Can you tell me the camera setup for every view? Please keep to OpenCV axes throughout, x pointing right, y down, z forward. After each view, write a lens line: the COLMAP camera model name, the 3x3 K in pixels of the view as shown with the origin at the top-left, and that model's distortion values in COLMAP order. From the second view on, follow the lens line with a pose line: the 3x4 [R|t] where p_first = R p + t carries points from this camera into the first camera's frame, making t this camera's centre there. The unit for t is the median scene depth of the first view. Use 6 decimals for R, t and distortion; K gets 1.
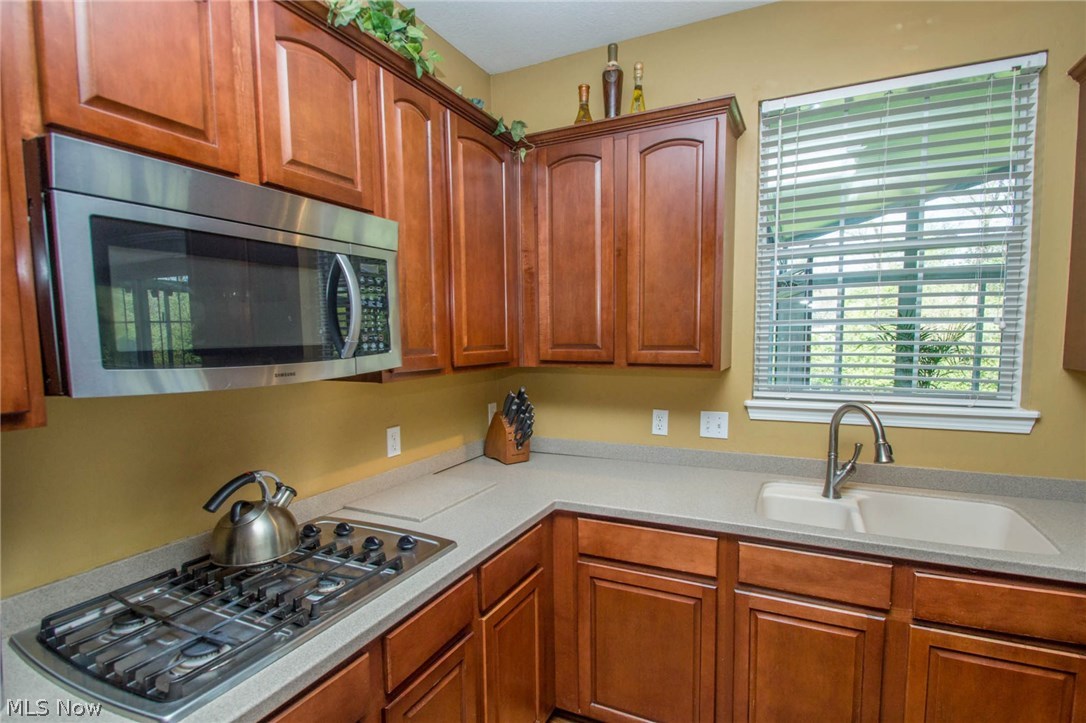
lens RADIAL K [[506.9, 0, 552.6], [0, 506.9, 382.6], [0, 0, 1]] dist [0.013622, -0.016375]
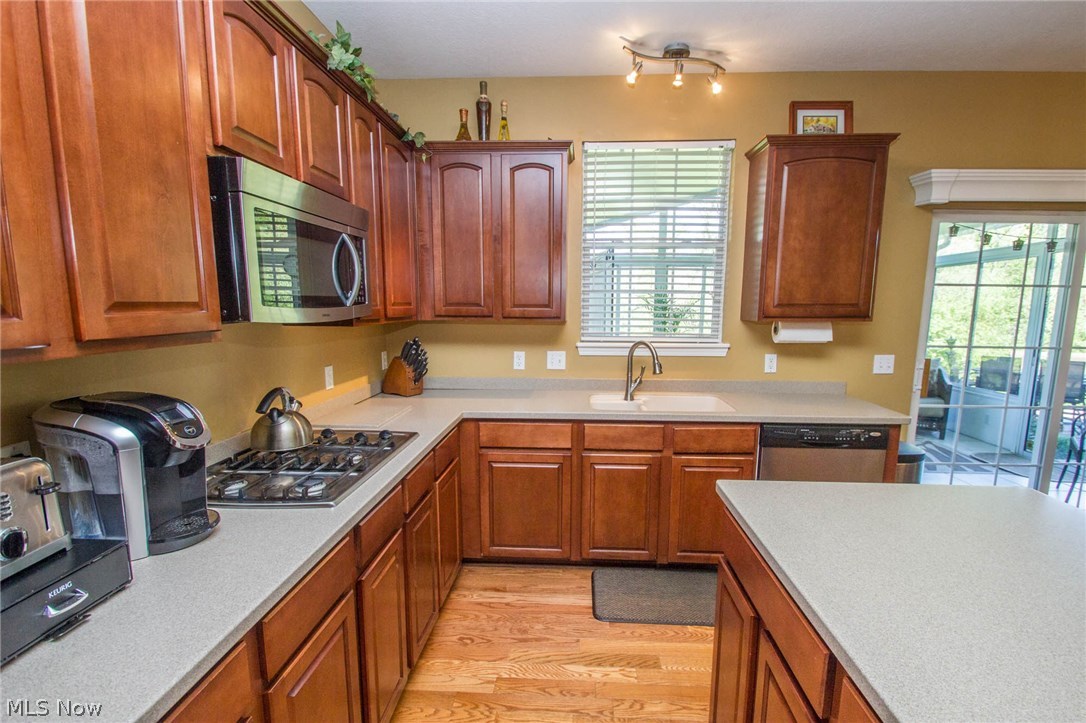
lens RADIAL K [[497.3, 0, 538.7], [0, 497.3, 371.6], [0, 0, 1]] dist [0.002067, 0.000097]
pose [[0.928700, -0.032717, 0.369385, -0.303279], [0.017315, 0.998840, 0.044936, 0.058361], [-0.370427, -0.035336, 0.928189, -0.365487]]
